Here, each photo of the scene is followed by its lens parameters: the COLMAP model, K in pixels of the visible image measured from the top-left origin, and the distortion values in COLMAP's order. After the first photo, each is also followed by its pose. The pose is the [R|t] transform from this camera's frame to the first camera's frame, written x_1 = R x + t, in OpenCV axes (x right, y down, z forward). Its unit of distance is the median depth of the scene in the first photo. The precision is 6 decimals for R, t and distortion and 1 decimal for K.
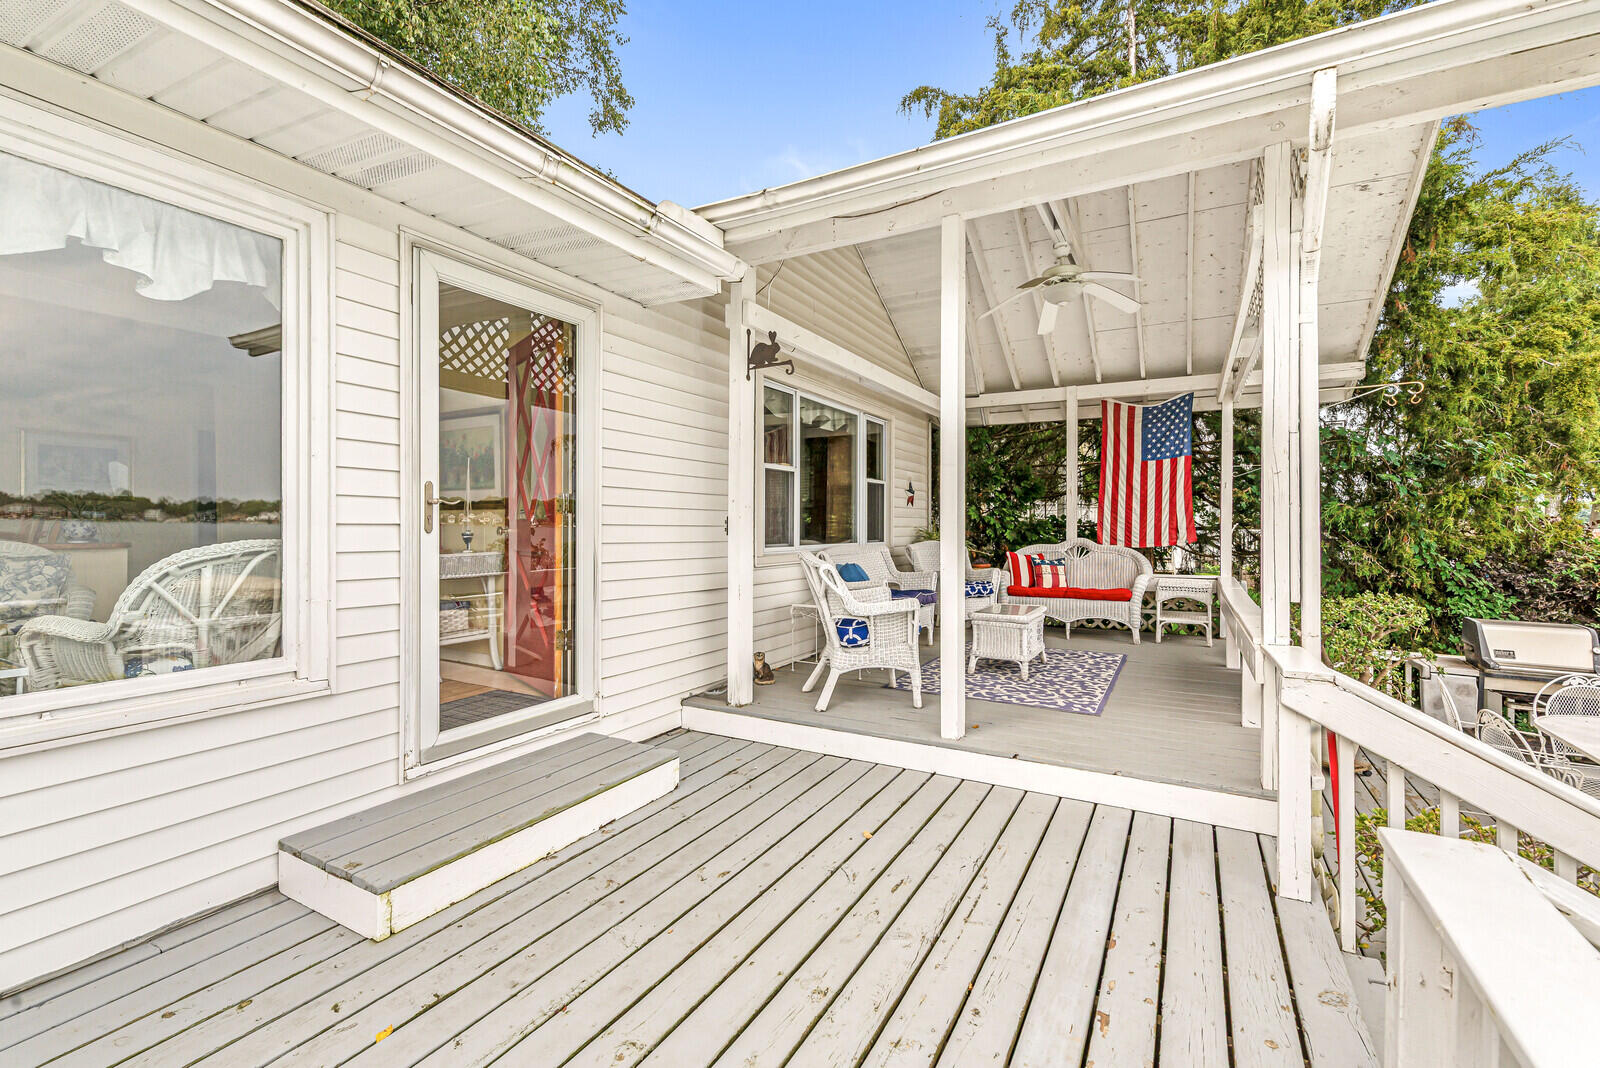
lens RADIAL K [[696.5, 0, 786.3], [0, 696.5, 523.4], [0, 0, 1]] dist [0.000948, -0.000234]
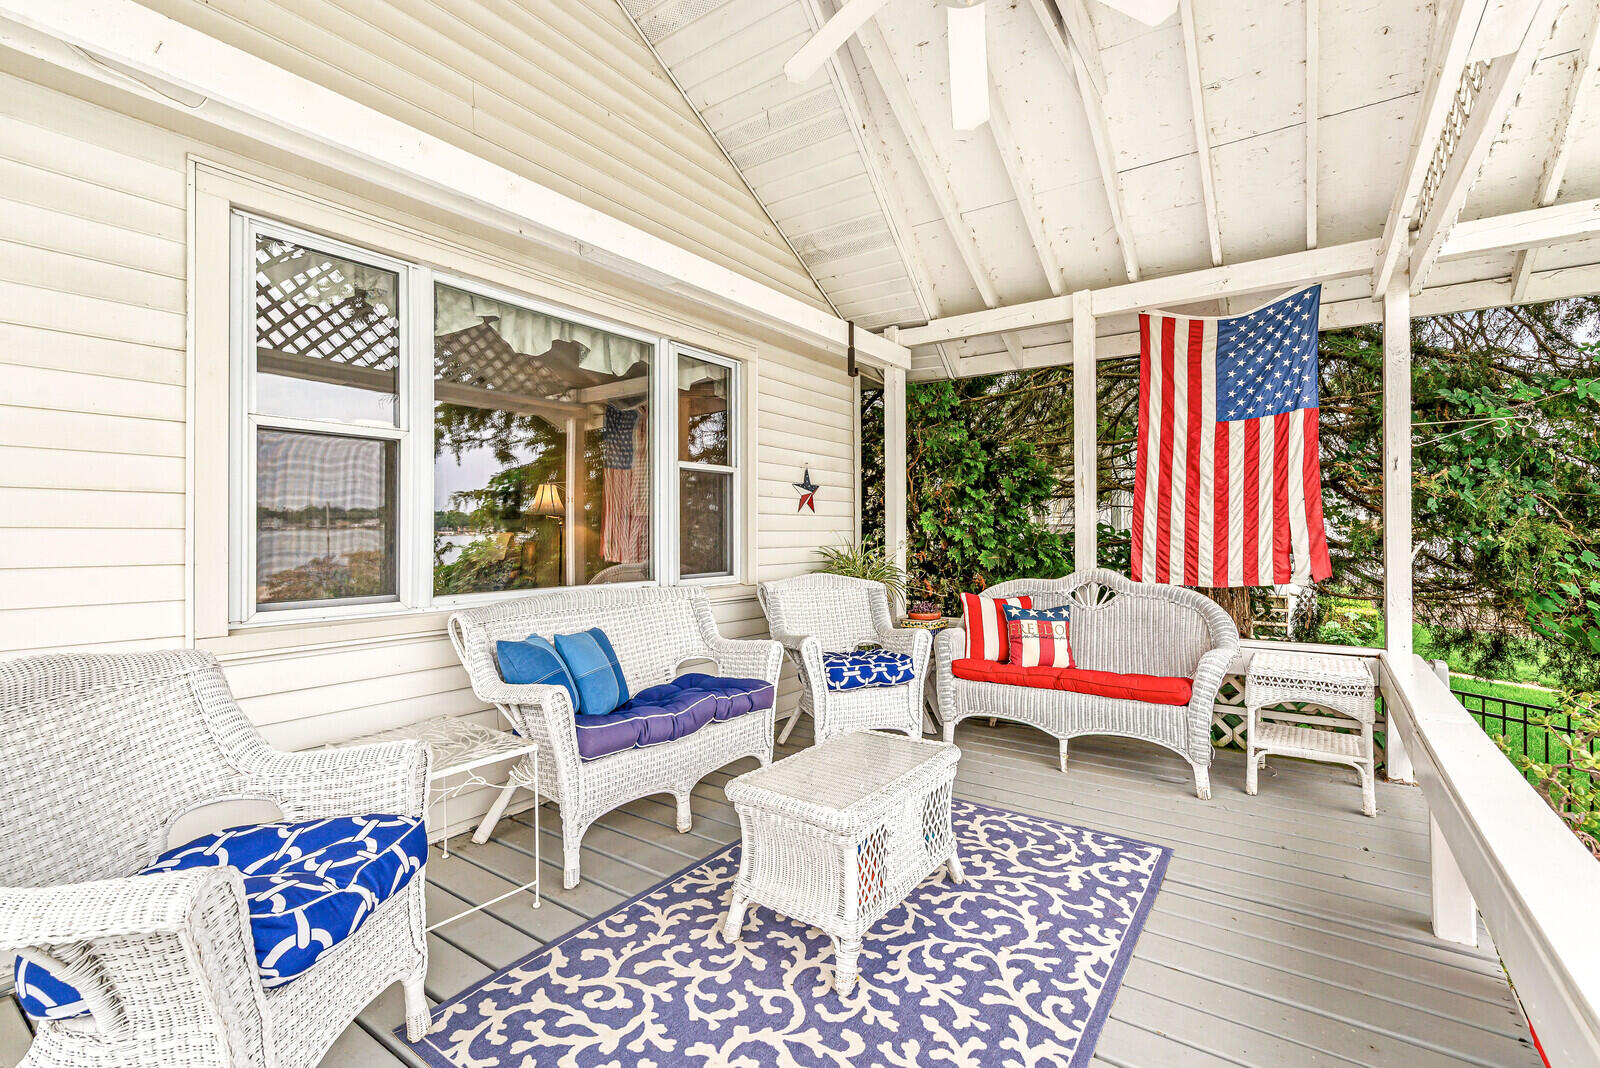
lens RADIAL K [[742.7, 0, 764.2], [0, 742.7, 520.9], [0, 0, 1]] dist [0.001102, 0.000526]
pose [[0.994518, -0.006219, -0.104383, 0.231048], [0.004874, 0.999902, -0.013133, -0.009805], [0.104454, 0.012553, 0.994450, 0.411883]]
